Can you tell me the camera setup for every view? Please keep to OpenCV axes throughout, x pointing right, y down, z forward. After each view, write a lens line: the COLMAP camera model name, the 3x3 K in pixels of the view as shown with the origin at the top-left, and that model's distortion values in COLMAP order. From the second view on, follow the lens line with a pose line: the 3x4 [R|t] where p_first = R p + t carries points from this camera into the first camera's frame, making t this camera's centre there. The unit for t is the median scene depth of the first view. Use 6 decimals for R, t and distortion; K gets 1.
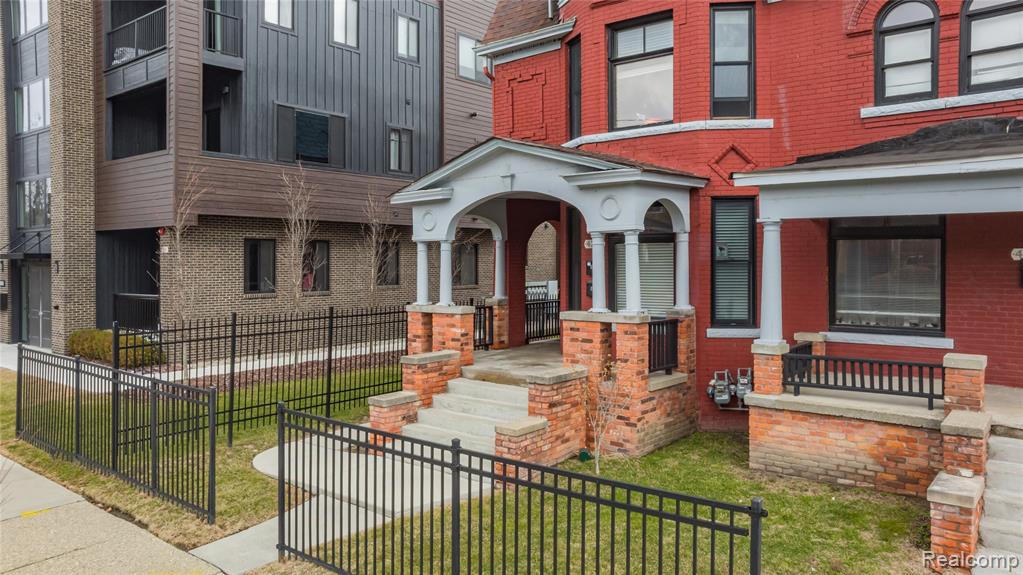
lens RADIAL K [[738.0, 0, 506.5], [0, 738.0, 260.3], [0, 0, 1]] dist [-0.014670, -0.003429]
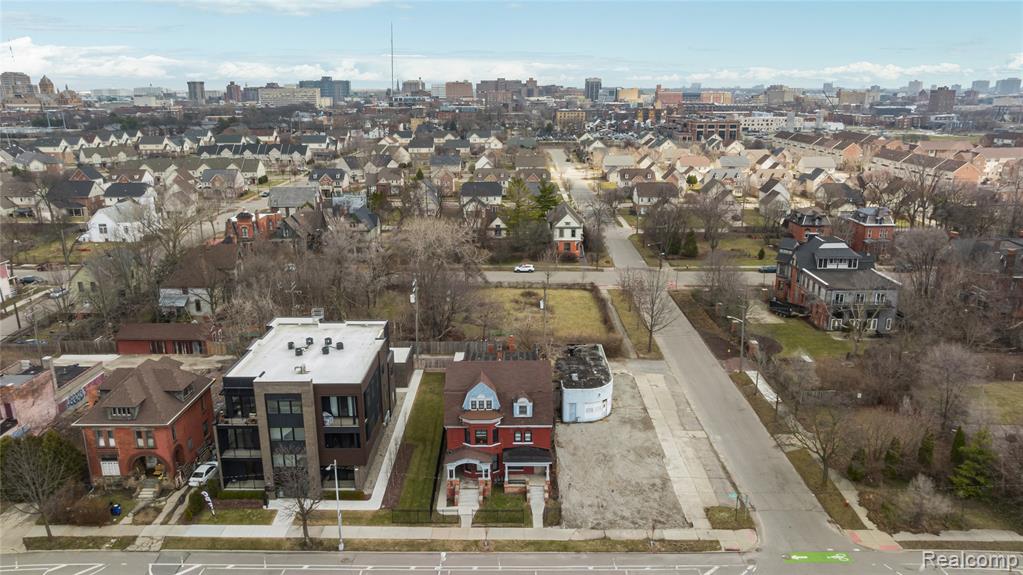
lens RADIAL K [[723.6, 0, 514.3], [0, 723.6, 280.7], [0, 0, 1]] dist [-0.028574, 0.020111]
pose [[0.770513, -0.166976, 0.615165, -3.759836], [-0.000438, 0.964941, 0.262465, -3.737640], [-0.637424, -0.202502, 0.743427, -4.150150]]
